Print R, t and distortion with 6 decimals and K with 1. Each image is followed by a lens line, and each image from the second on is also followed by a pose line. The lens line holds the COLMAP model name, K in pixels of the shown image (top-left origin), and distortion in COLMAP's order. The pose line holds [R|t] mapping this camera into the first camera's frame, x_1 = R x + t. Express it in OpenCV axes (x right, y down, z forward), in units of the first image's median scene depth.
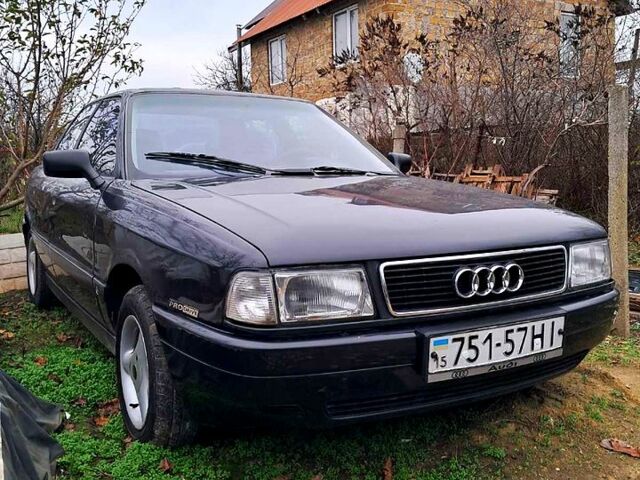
lens RADIAL K [[630.2, 0, 320.0], [0, 630.2, 240.0], [0, 0, 1]] dist [0.021570, -0.006578]
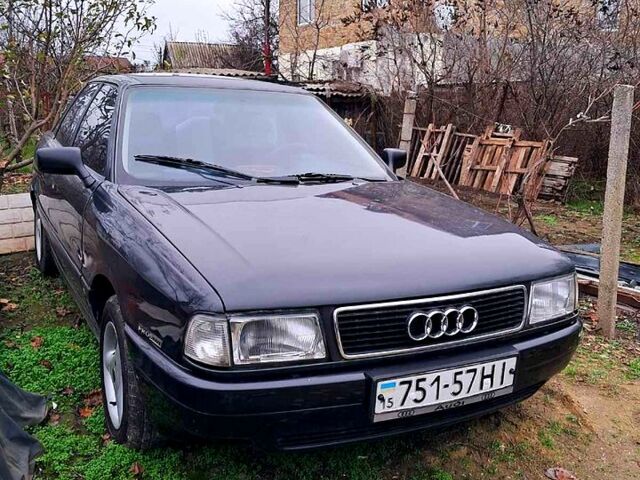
lens RADIAL K [[630.2, 0, 320.0], [0, 630.2, 240.0], [0, 0, 1]] dist [0.021570, -0.006578]
pose [[0.998376, 0.048129, -0.030486, 0.079821], [-0.045295, 0.995119, 0.087677, -0.135506], [0.034557, -0.086154, 0.995682, -0.026620]]
